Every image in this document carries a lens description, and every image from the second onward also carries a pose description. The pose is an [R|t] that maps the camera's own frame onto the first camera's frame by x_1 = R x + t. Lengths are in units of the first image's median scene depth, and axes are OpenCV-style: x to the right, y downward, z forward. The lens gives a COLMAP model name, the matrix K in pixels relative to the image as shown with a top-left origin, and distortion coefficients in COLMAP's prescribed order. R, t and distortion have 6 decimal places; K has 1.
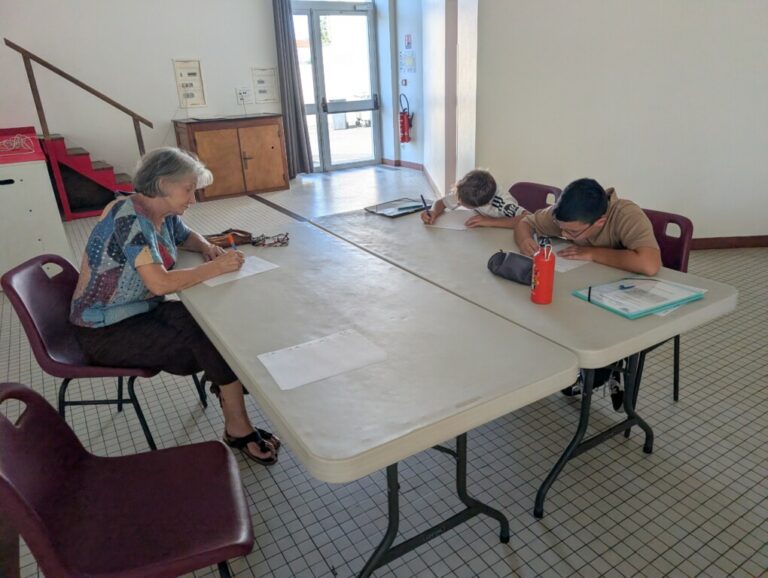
lens RADIAL K [[547.5, 0, 388.0], [0, 547.5, 295.1], [0, 0, 1]] dist [0.003077, -0.005103]
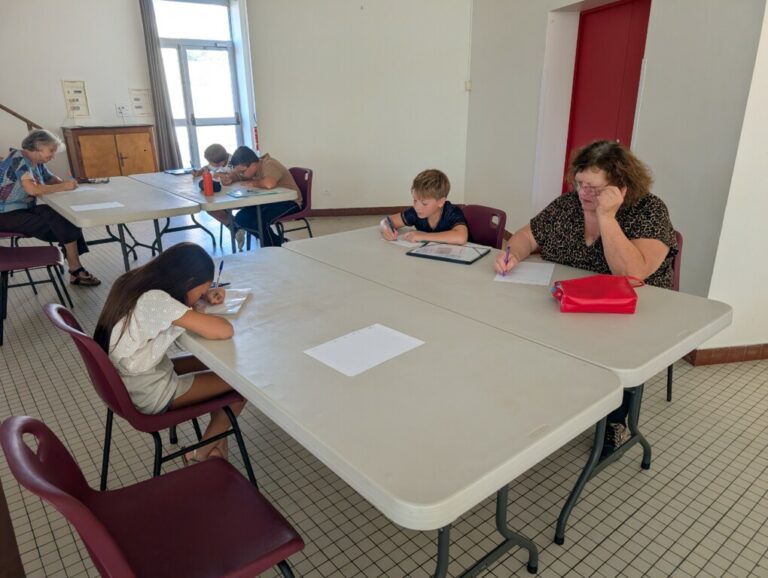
lens RADIAL K [[547.5, 0, 382.9], [0, 547.5, 297.5], [0, 0, 1]] dist [0.003077, -0.005103]
pose [[0.991412, -0.014957, 0.129918, 0.172319], [0.019642, 0.999199, -0.034856, 0.132274], [-0.129293, 0.037109, 0.990912, -0.334397]]
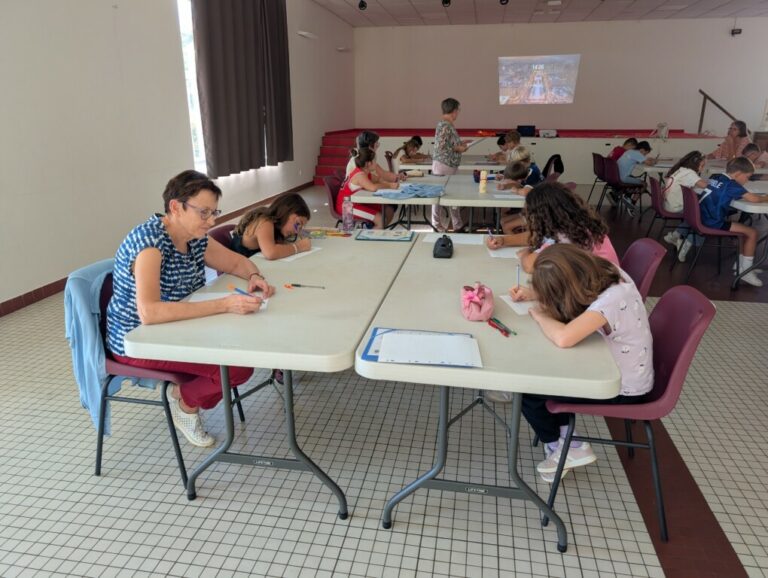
lens RADIAL K [[547.5, 0, 376.1], [0, 547.5, 289.1], [0, 0, 1]] dist [0.003077, -0.005103]
pose [[0.740247, 0.245470, -0.625923, -0.055427], [-0.280431, 0.958847, 0.044382, 0.455972], [0.611059, 0.142675, 0.778621, -1.116157]]
